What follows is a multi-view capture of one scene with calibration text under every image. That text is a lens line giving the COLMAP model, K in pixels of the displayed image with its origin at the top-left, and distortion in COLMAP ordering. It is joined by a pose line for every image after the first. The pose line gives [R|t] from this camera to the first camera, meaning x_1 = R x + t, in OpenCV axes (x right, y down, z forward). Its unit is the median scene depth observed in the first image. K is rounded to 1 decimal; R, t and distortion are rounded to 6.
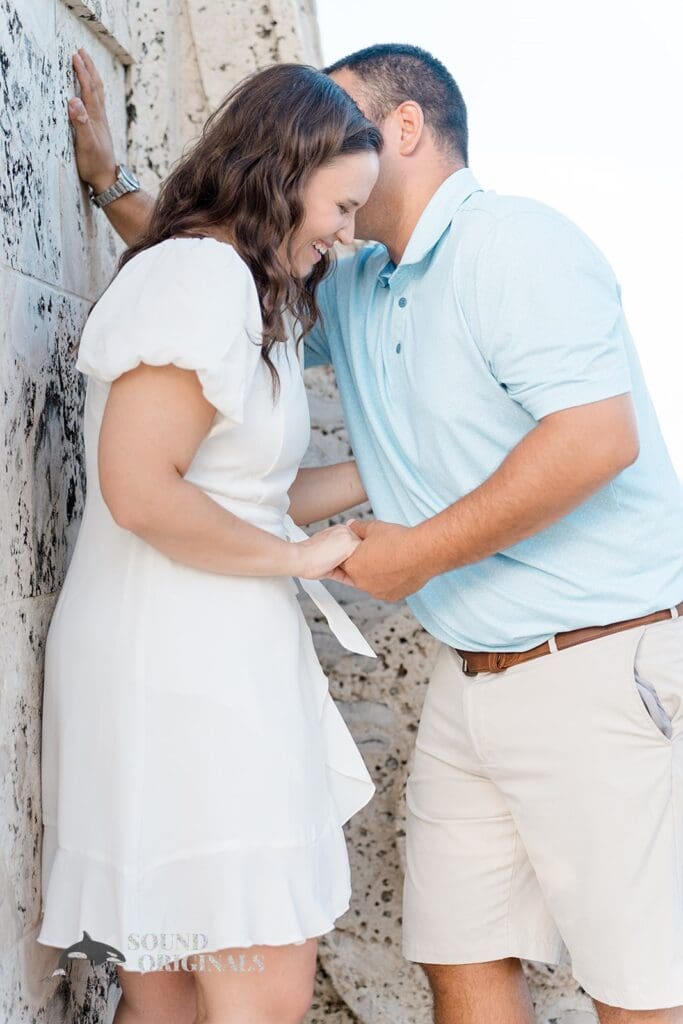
lens RADIAL K [[1013.3, 0, 341.5], [0, 1013.3, 512.0], [0, 0, 1]] dist [0.009969, -0.011458]
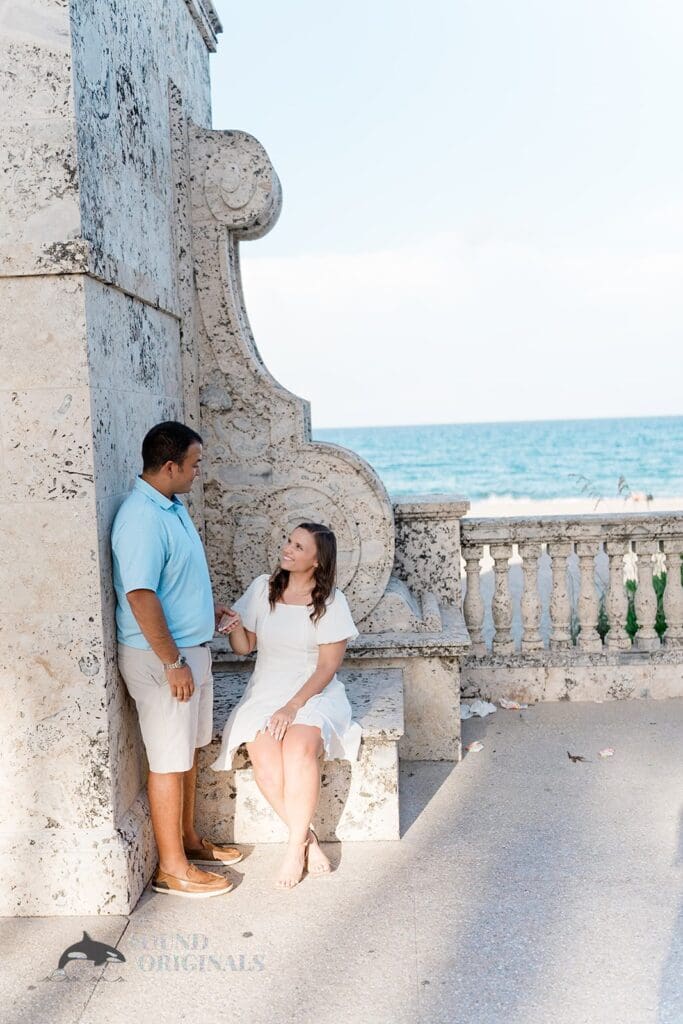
lens RADIAL K [[1067.3, 0, 341.5], [0, 1067.3, 512.0], [0, 0, 1]] dist [-0.012655, -0.002862]
pose [[0.997165, -0.024103, -0.071283, 0.519844], [0.025348, 0.999540, 0.016621, 0.122589], [0.070849, -0.018381, 0.997318, -2.321467]]
